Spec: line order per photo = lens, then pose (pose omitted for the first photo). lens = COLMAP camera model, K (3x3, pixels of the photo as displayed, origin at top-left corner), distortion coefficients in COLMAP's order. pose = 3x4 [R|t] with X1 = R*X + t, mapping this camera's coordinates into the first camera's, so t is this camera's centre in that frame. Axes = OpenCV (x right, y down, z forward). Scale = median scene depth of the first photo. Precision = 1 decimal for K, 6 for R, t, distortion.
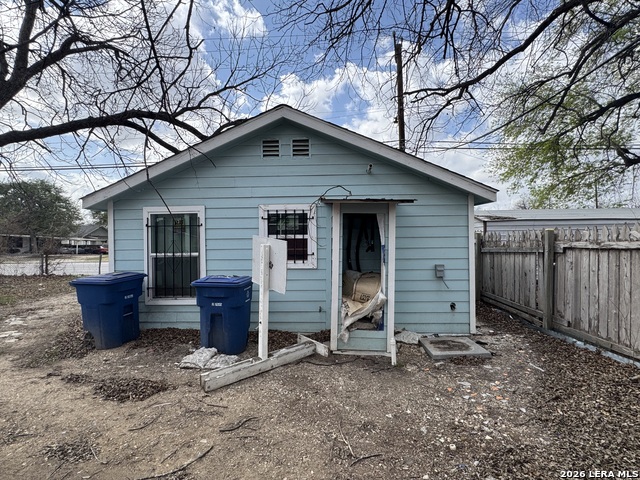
lens RADIAL K [[319.3, 0, 320.0], [0, 319.3, 240.0], [0, 0, 1]] dist [-0.001736, -0.000338]
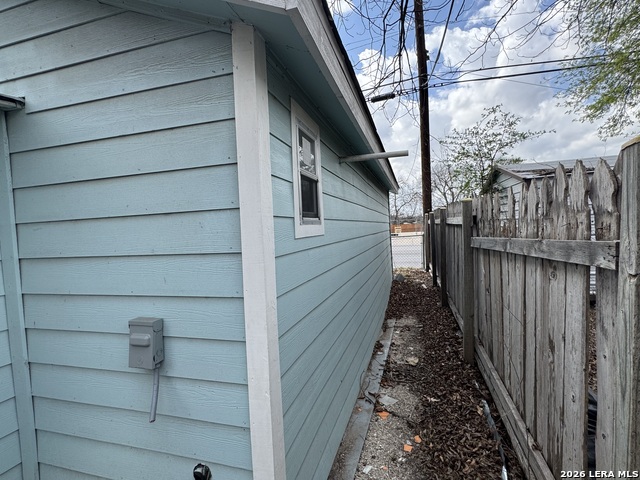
lens RADIAL K [[319.3, 0, 320.0], [0, 319.3, 240.0], [0, 0, 1]] dist [-0.001736, -0.000338]
pose [[0.971775, -0.024314, -0.234655, 0.551646], [0.035983, 0.998313, 0.045576, 0.005048], [0.233151, -0.052733, 0.971010, 0.747358]]
